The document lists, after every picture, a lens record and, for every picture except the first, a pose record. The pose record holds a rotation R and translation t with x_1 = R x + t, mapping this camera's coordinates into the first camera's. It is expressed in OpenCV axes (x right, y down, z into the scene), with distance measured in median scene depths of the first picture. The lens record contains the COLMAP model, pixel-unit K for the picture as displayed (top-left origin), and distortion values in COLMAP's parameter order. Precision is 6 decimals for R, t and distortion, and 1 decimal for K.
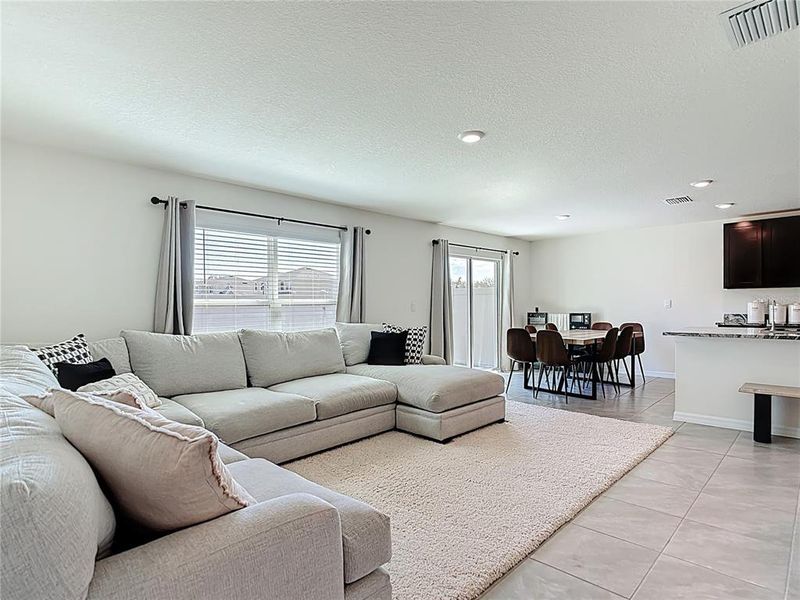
lens RADIAL K [[427.0, 0, 403.1], [0, 427.0, 299.3], [0, 0, 1]] dist [-0.020251, -0.000686]
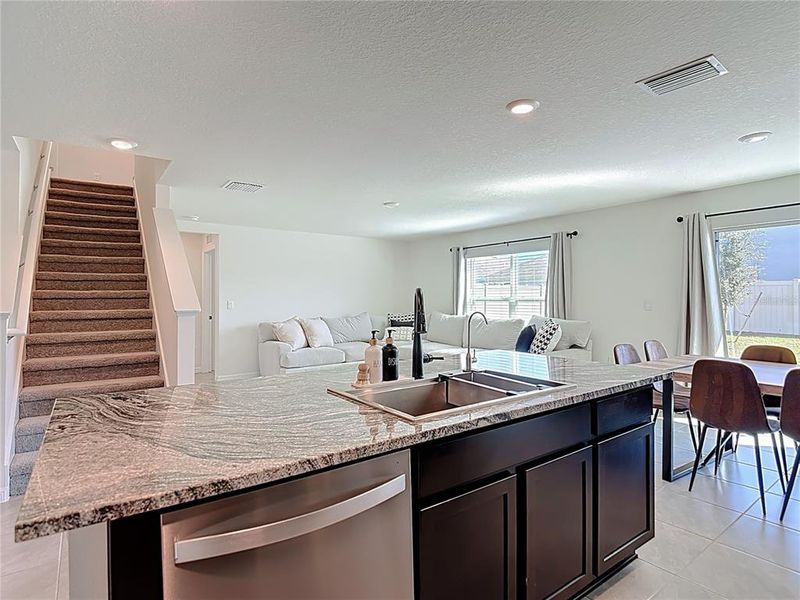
lens RADIAL K [[427.0, 0, 403.1], [0, 427.0, 299.3], [0, 0, 1]] dist [-0.020251, -0.000686]
pose [[-0.139905, 0.013678, -0.990070, 1.226901], [0.013650, 0.999836, 0.011884, -0.013533], [0.990071, -0.011851, -0.140069, 0.855228]]
